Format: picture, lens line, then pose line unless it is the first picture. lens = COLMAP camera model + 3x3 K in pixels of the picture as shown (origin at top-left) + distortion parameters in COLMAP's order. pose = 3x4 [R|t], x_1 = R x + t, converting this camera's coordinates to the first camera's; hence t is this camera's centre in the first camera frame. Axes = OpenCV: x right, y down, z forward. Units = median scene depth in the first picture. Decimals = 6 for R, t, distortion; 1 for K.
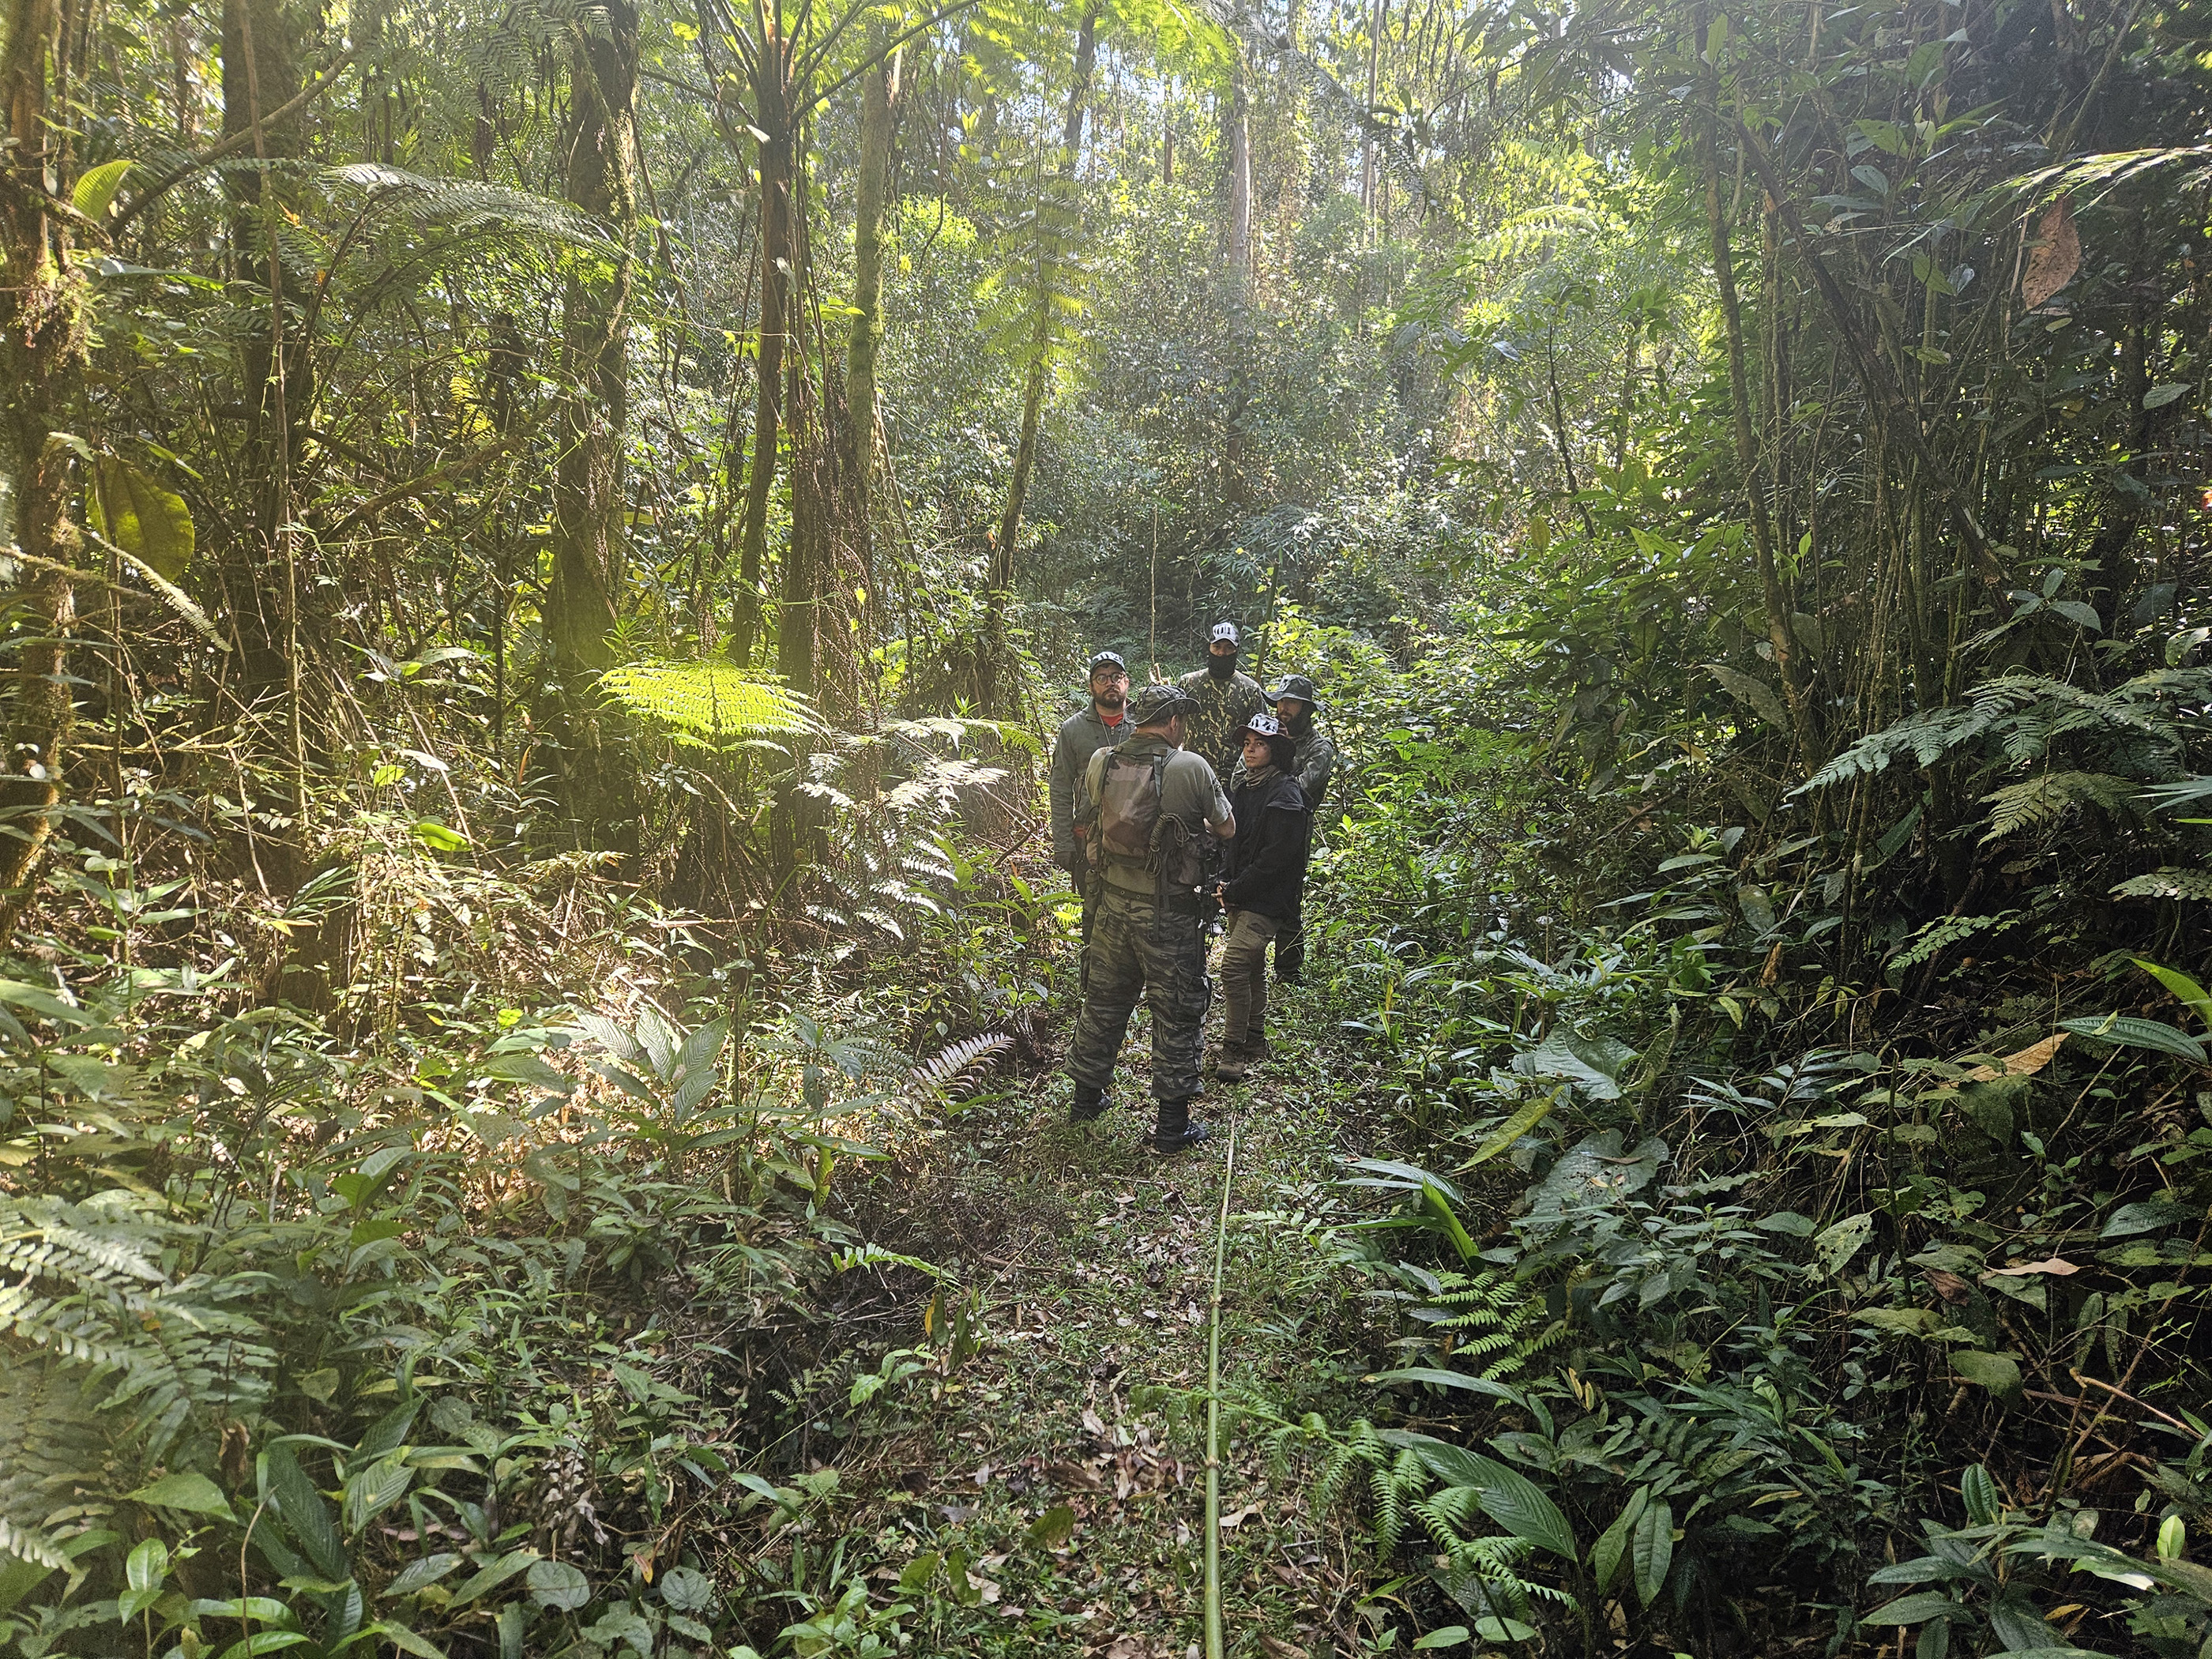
lens RADIAL K [[1539.8, 0, 1108.9], [0, 1539.8, 825.3], [0, 0, 1]] dist [0.072279, -0.055903]
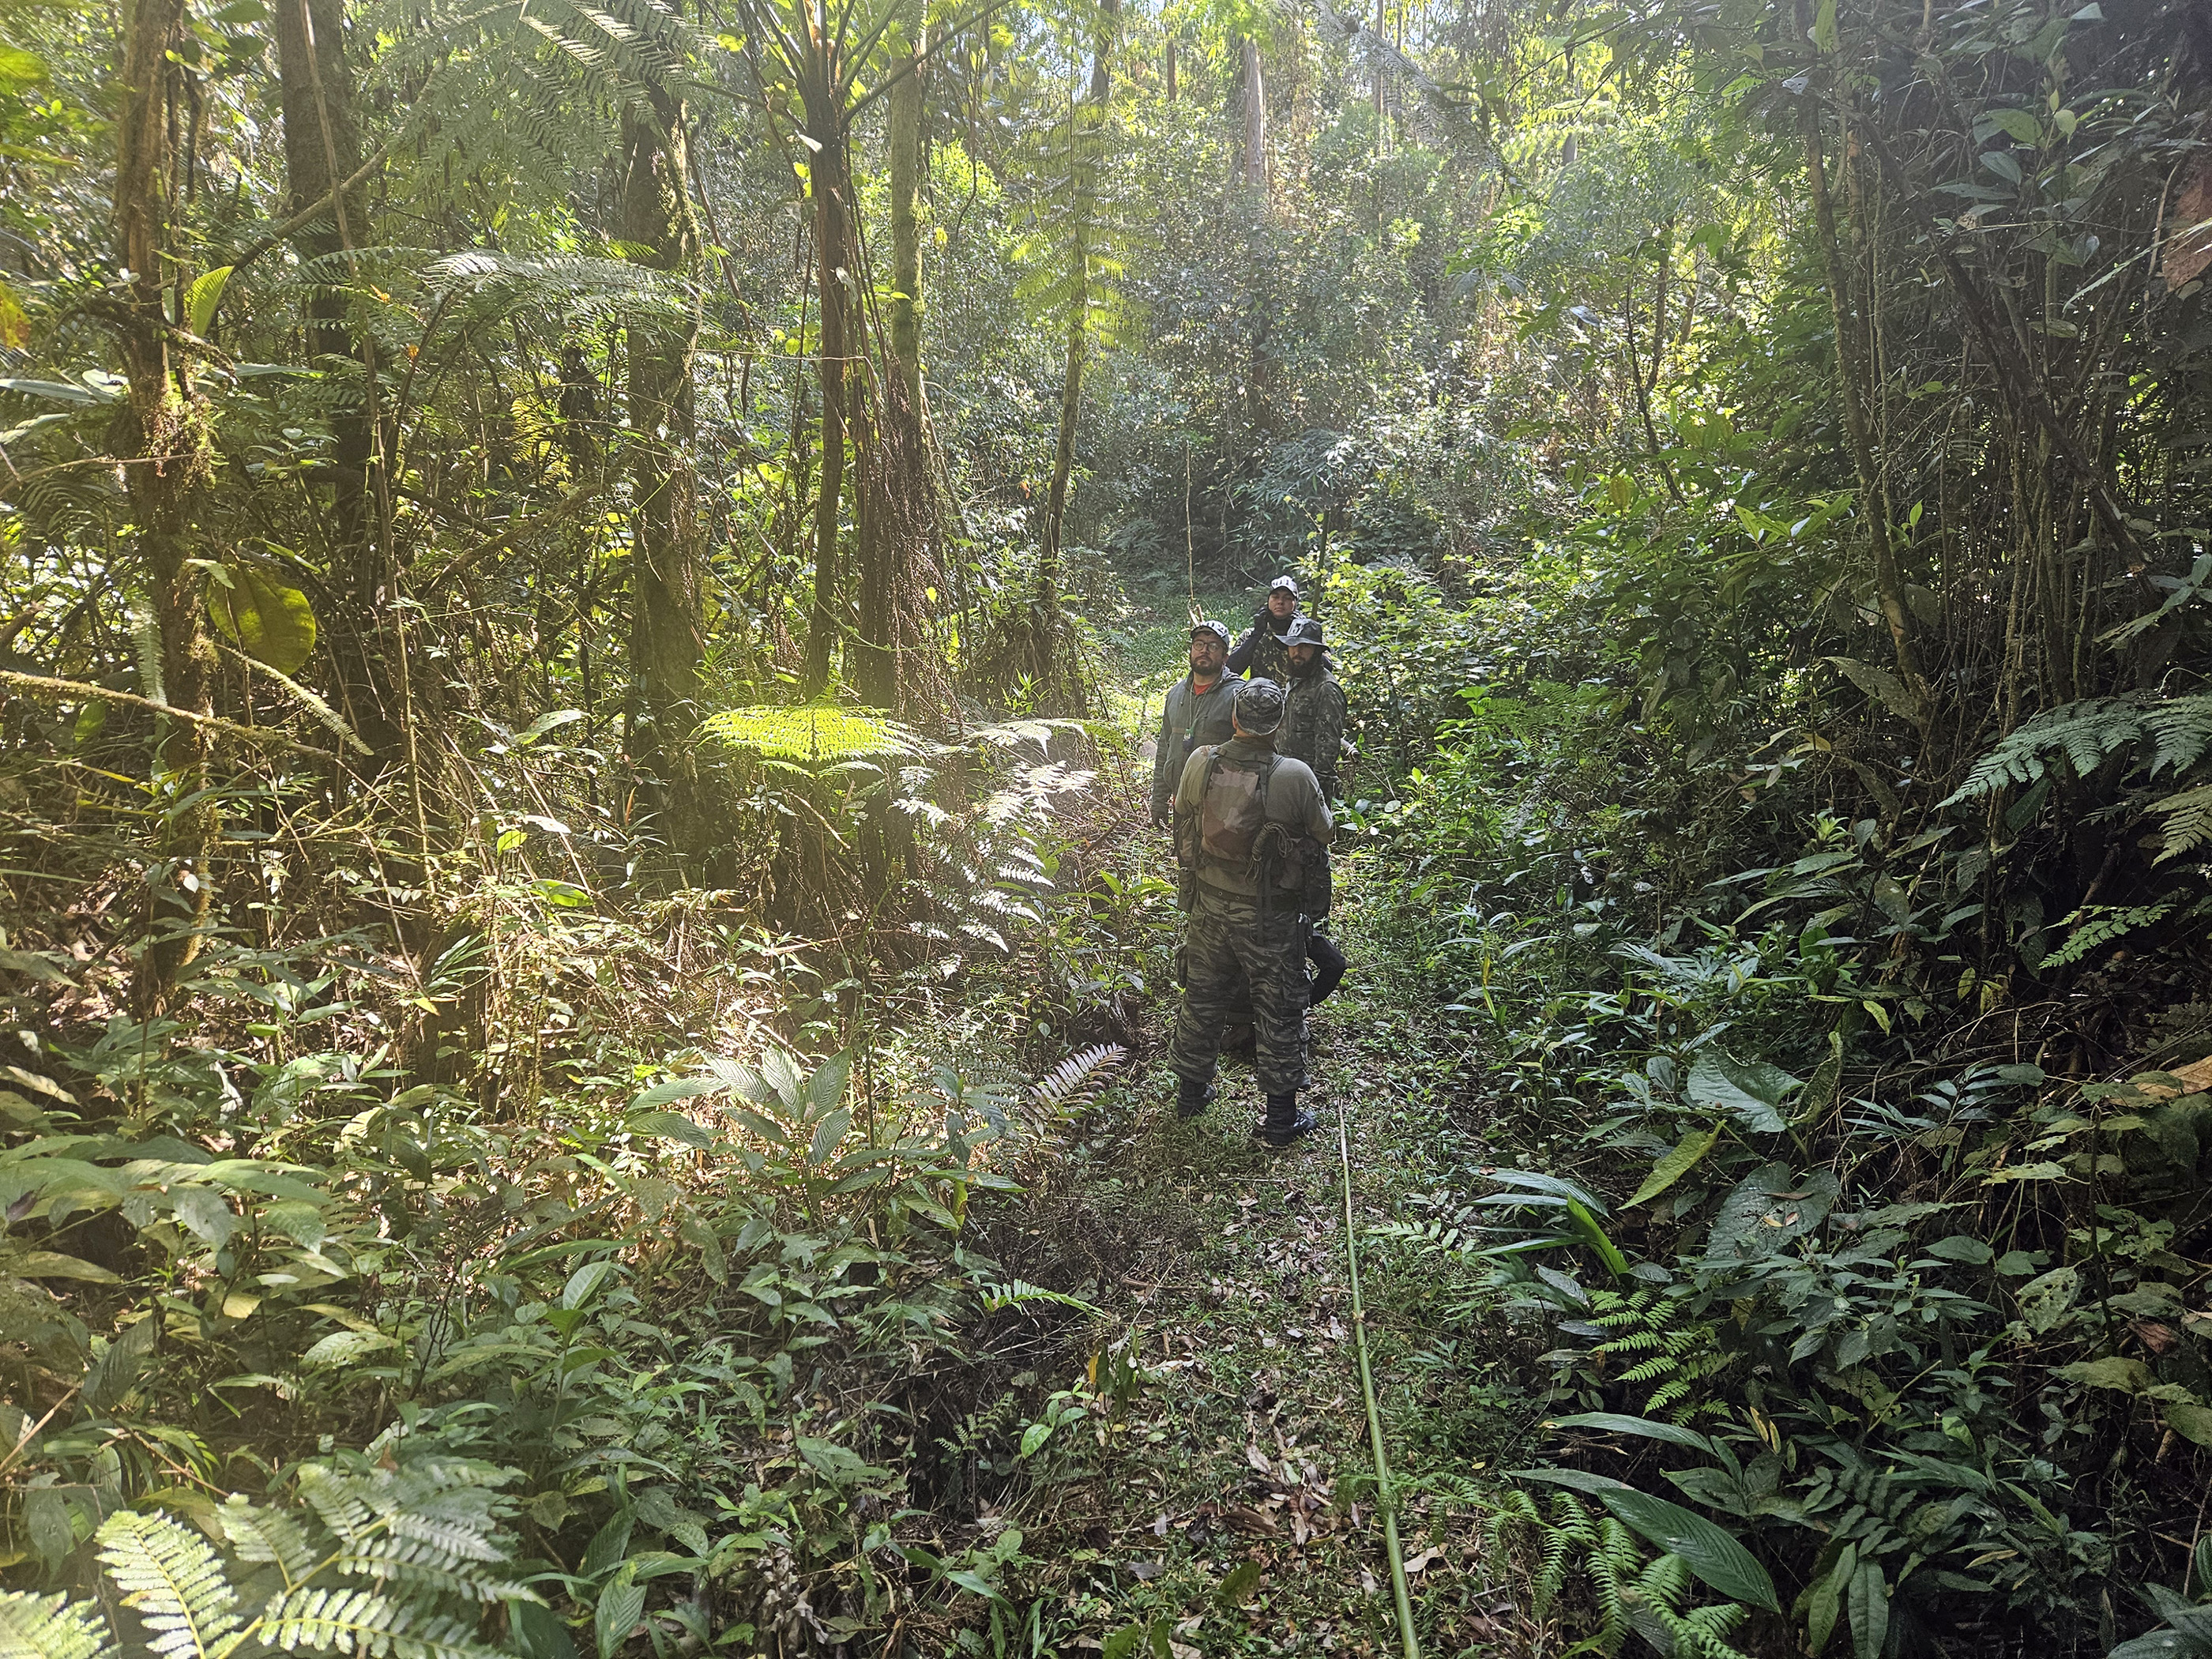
lens RADIAL K [[1539.8, 0, 1102.3], [0, 1539.8, 810.1], [0, 0, 1]] dist [0.072208, -0.053449]
pose [[0.998140, -0.055541, -0.025118, -0.045514], [0.056571, 0.997502, 0.042308, -0.062411], [0.022705, -0.043650, 0.998789, 0.002553]]
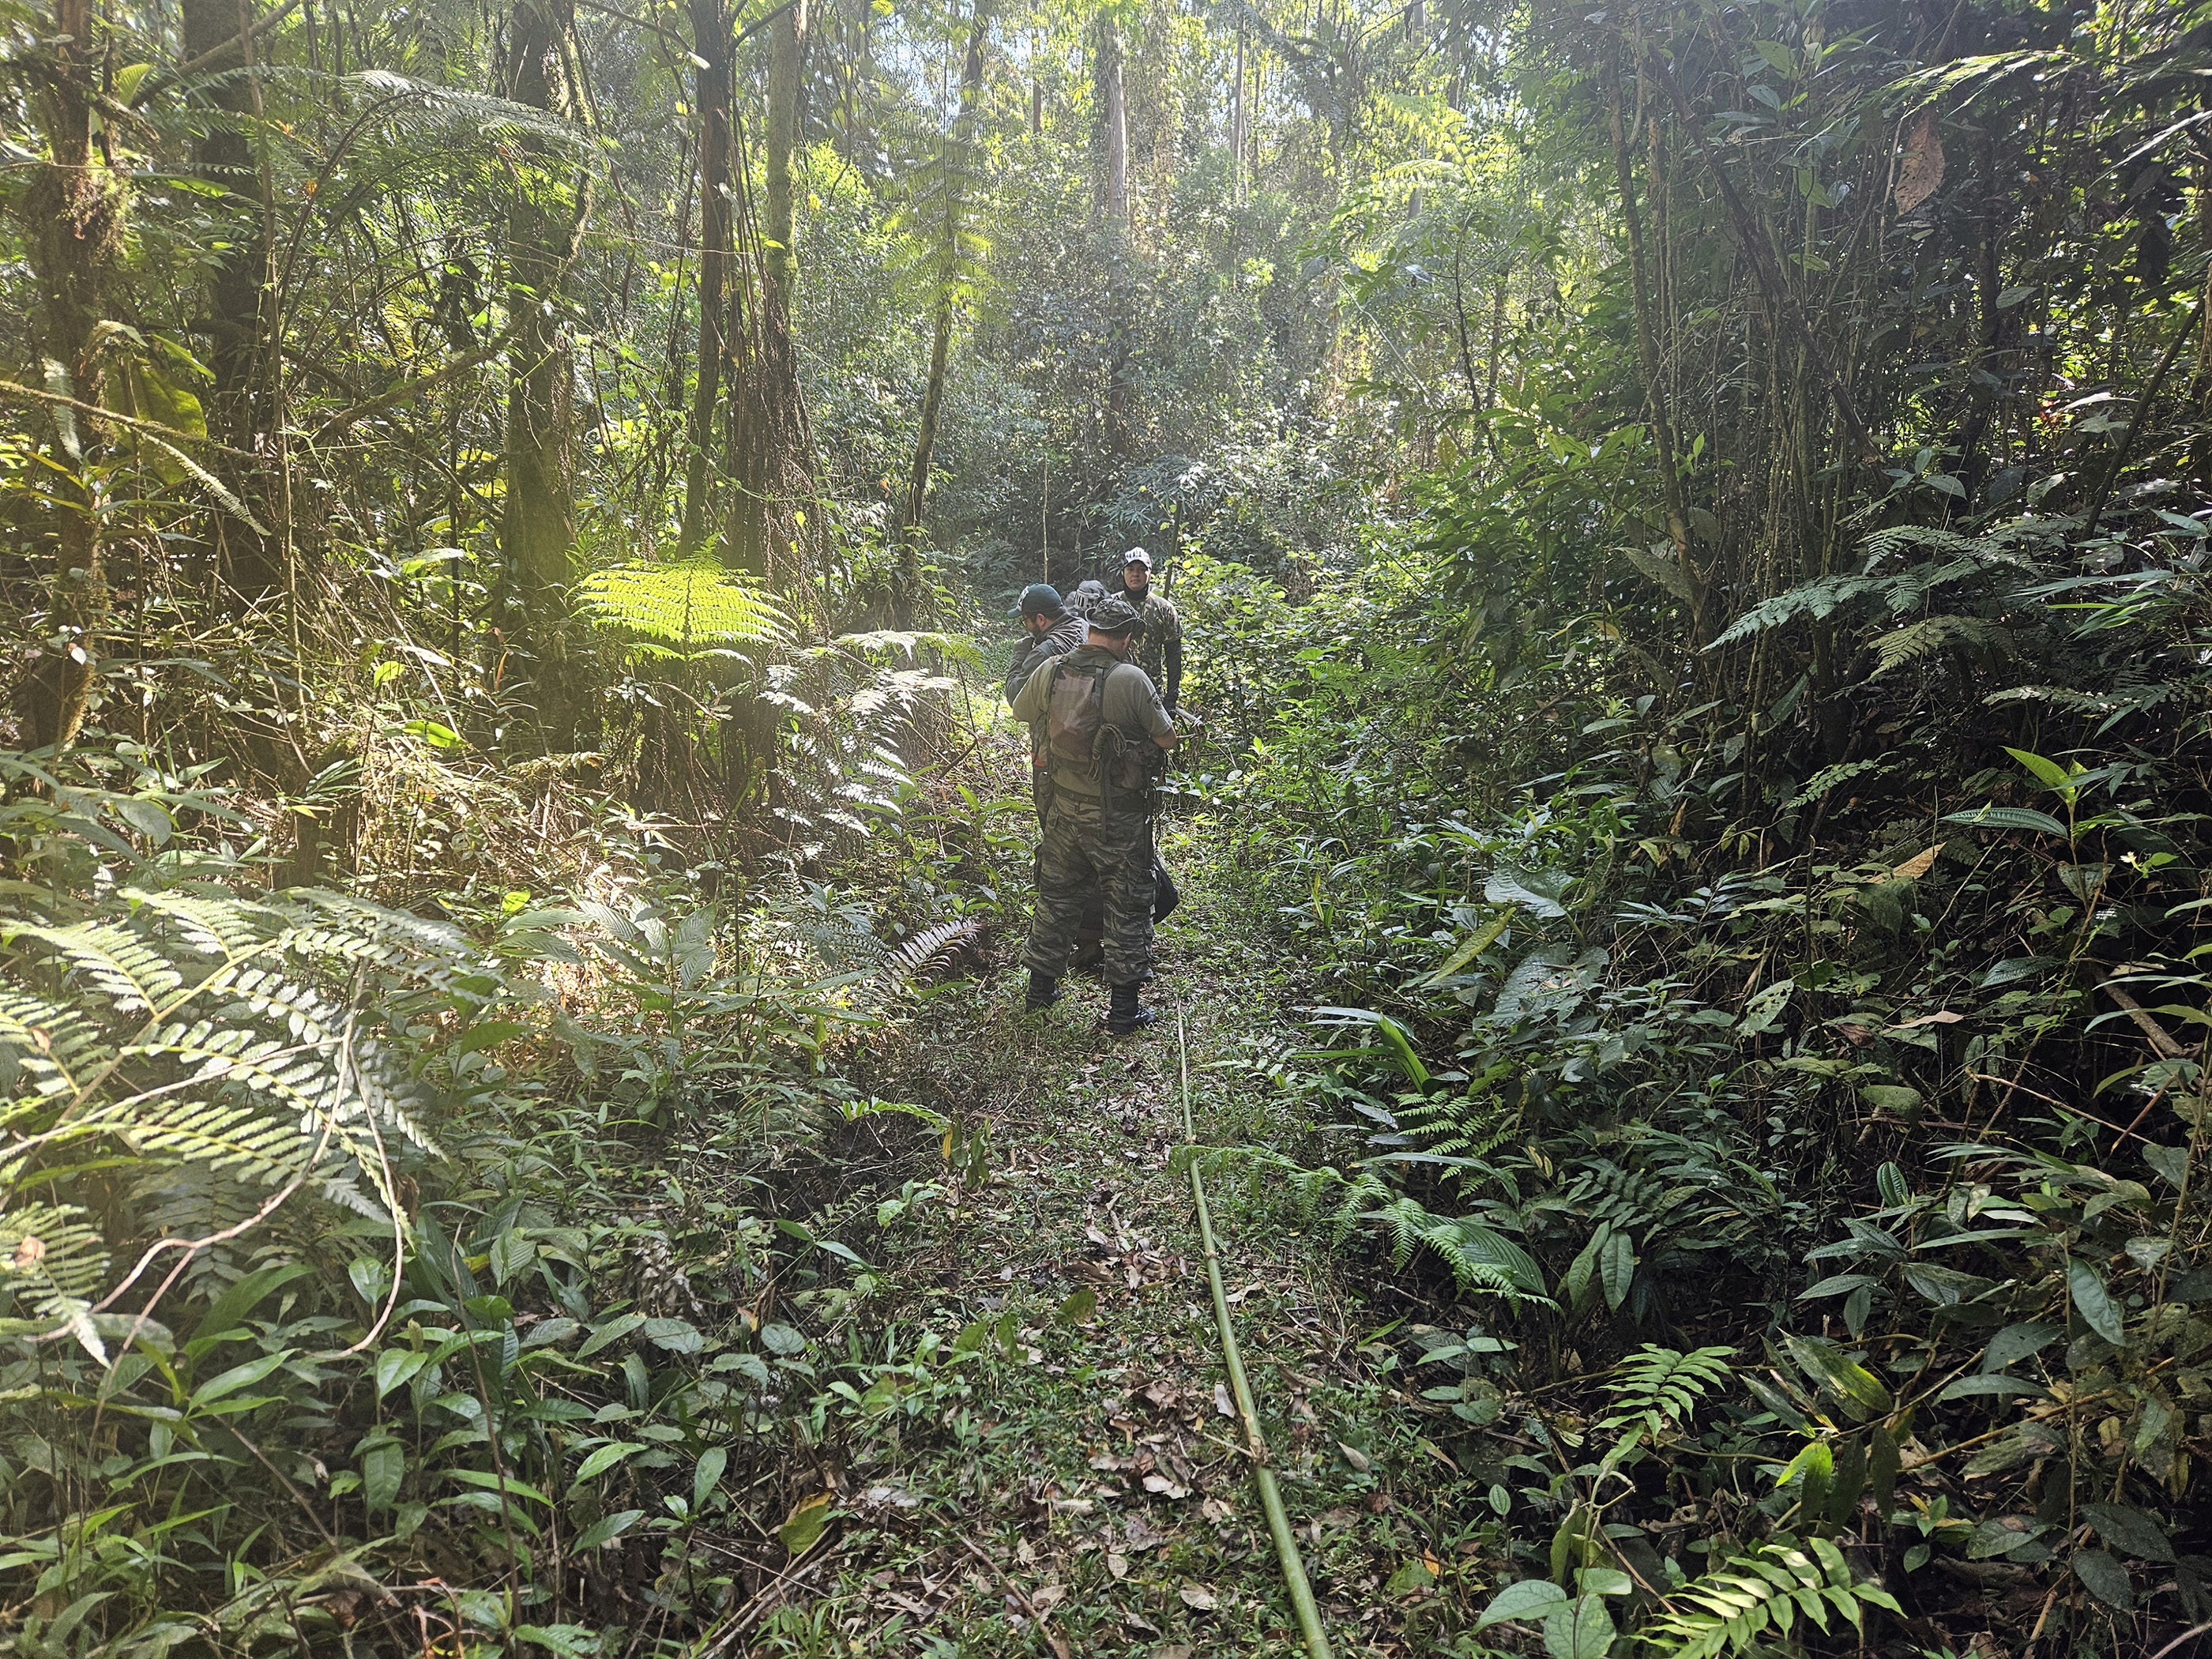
lens RADIAL K [[1540.8, 0, 1098.4], [0, 1540.8, 820.6], [0, 0, 1]] dist [0.080512, -0.071504]
pose [[0.996949, -0.025734, 0.073691, -0.059605], [0.024352, 0.999511, 0.019593, 0.050044], [-0.074159, -0.017739, 0.997089, -0.064868]]
